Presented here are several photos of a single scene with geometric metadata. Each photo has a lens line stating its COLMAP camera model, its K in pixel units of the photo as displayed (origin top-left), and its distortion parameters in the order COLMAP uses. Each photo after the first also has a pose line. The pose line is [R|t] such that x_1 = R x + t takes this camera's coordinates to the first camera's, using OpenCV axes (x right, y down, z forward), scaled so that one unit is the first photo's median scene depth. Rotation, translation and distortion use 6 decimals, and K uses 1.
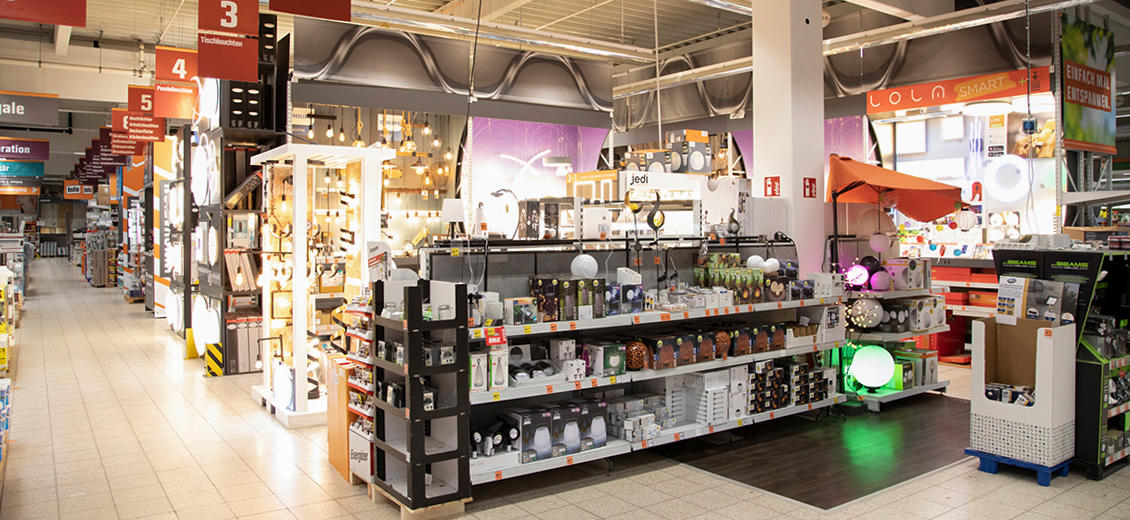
lens RADIAL K [[772.0, 0, 562.7], [0, 772.0, 224.5], [0, 0, 1]] dist [-0.125278, 0.082696]
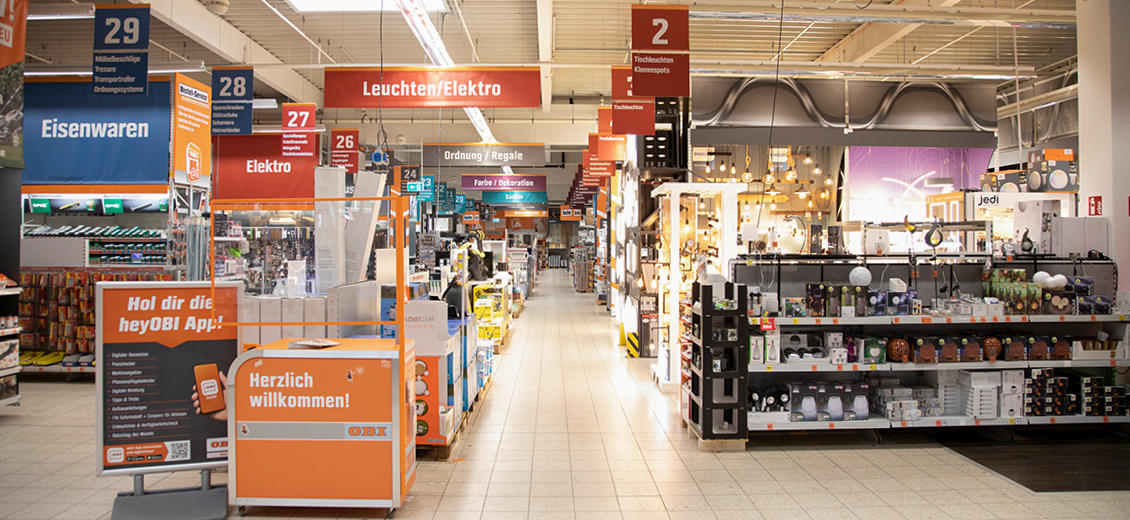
lens RADIAL K [[772.0, 0, 562.7], [0, 772.0, 224.5], [0, 0, 1]] dist [-0.125278, 0.082696]
pose [[0.821298, -0.010021, -0.570411, 0.295899], [-0.002465, 0.999774, -0.021114, -0.002386], [0.570494, 0.018747, 0.821088, -0.253858]]
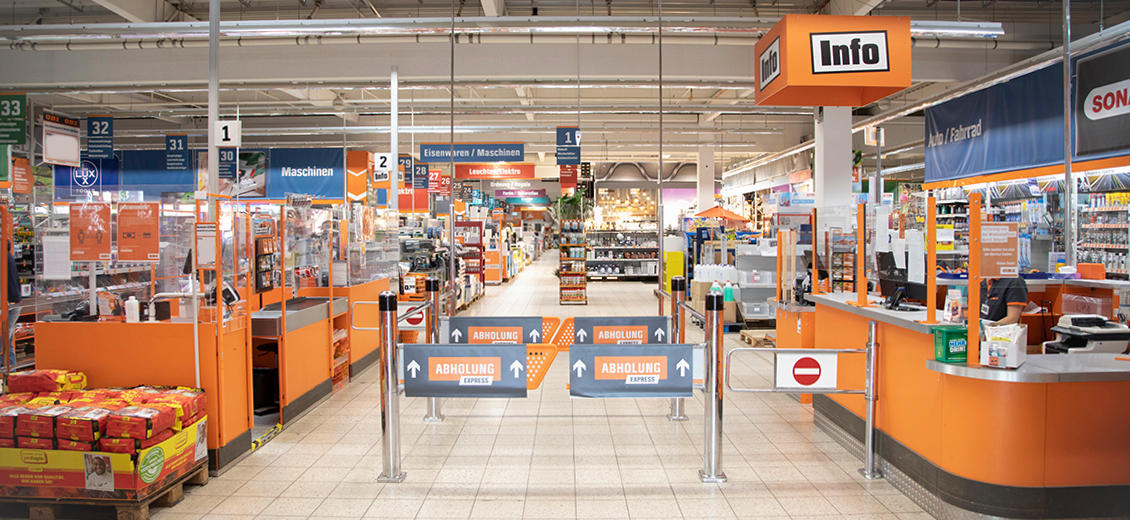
lens RADIAL K [[772.0, 0, 562.7], [0, 772.0, 224.5], [0, 0, 1]] dist [-0.125278, 0.082696]
pose [[0.809993, -0.005645, -0.586412, 2.146948], [0.002807, 0.999980, -0.005749, 0.009922], [0.586432, 0.003010, 0.809993, -2.554043]]
